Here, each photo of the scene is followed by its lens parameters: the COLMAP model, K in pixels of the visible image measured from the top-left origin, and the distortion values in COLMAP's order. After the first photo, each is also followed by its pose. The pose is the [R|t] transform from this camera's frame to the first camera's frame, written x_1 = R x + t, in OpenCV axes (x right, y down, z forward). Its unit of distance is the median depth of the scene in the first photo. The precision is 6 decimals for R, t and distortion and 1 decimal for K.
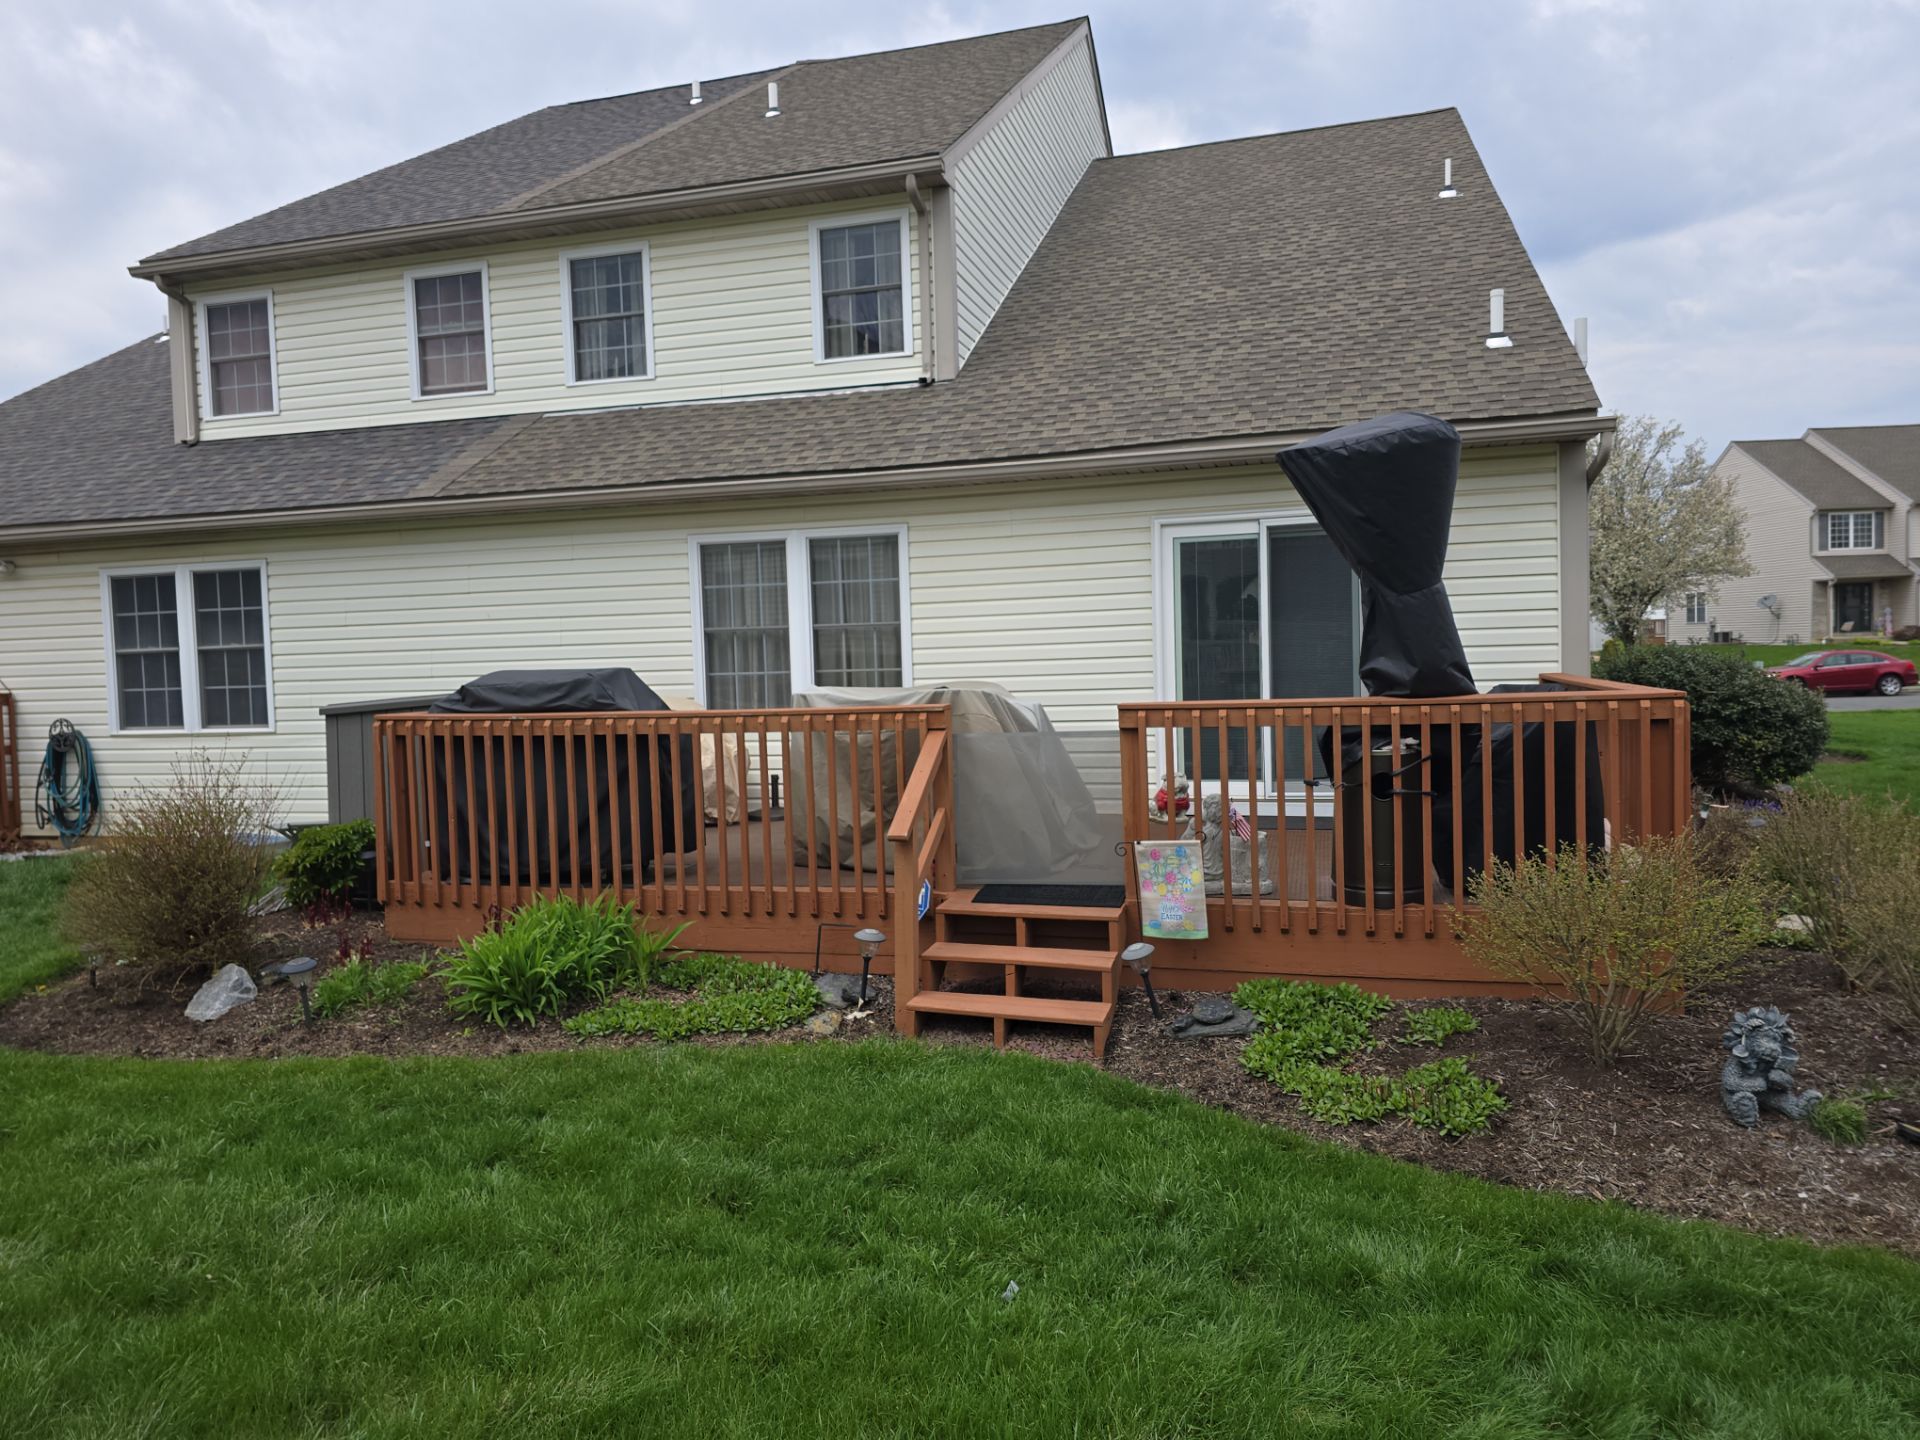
lens RADIAL K [[1289.1, 0, 952.7], [0, 1289.1, 710.7], [0, 0, 1]] dist [0.059493, -0.073163]
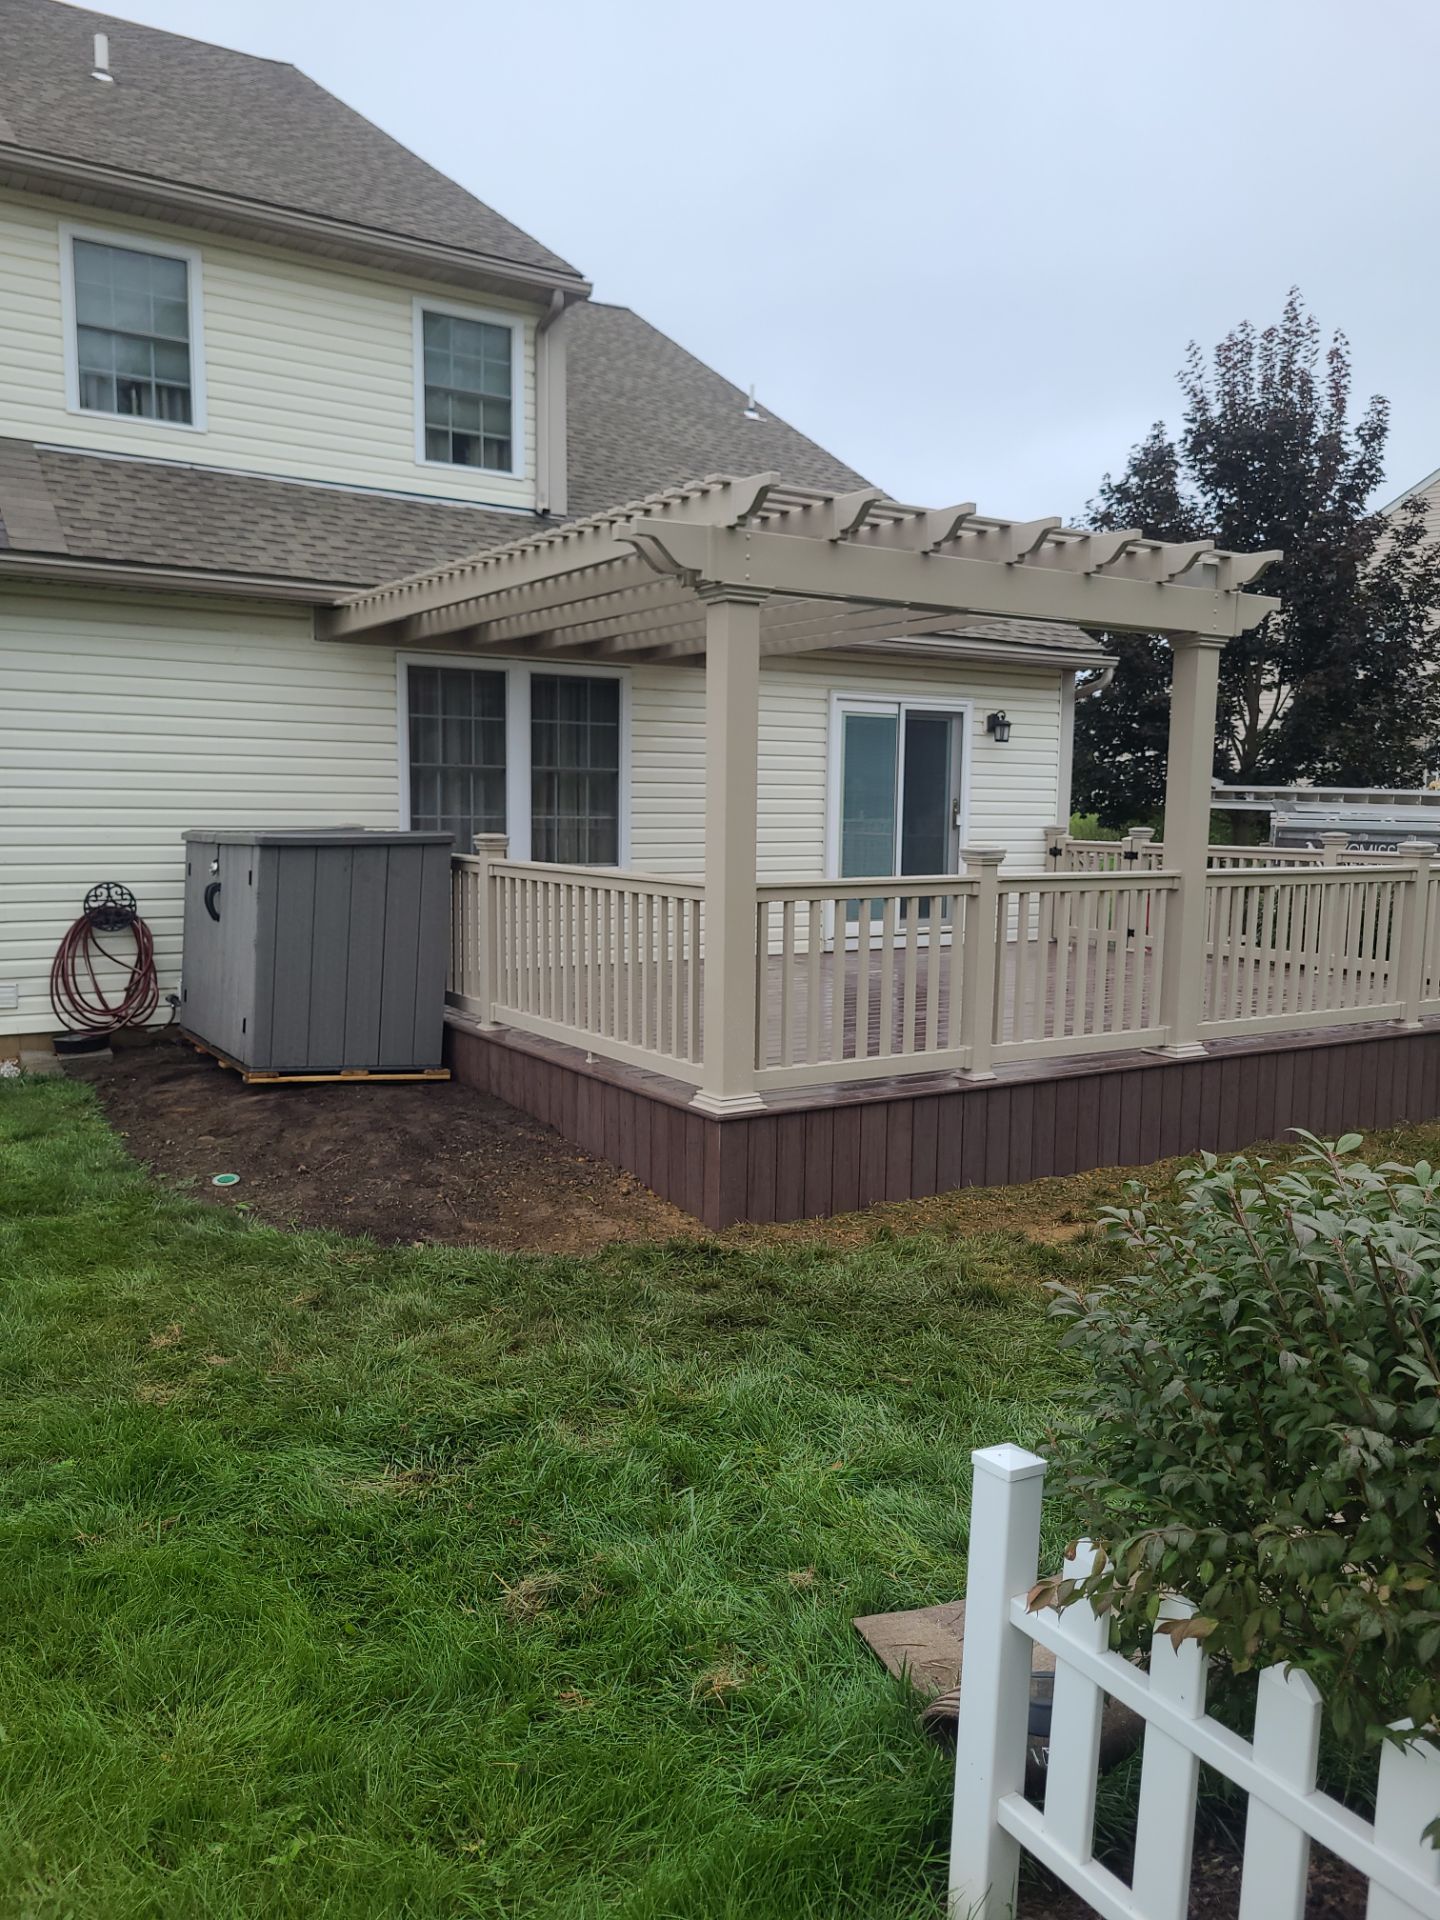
lens RADIAL K [[1444.8, 0, 722.1], [0, 1444.8, 1004.2], [0, 0, 1]] dist [0.021145, -0.008422]
pose [[0.664827, -0.062941, 0.744341, -0.691180], [0.002146, 0.996601, 0.082355, 0.016714], [-0.746995, -0.053154, 0.662702, 0.163217]]
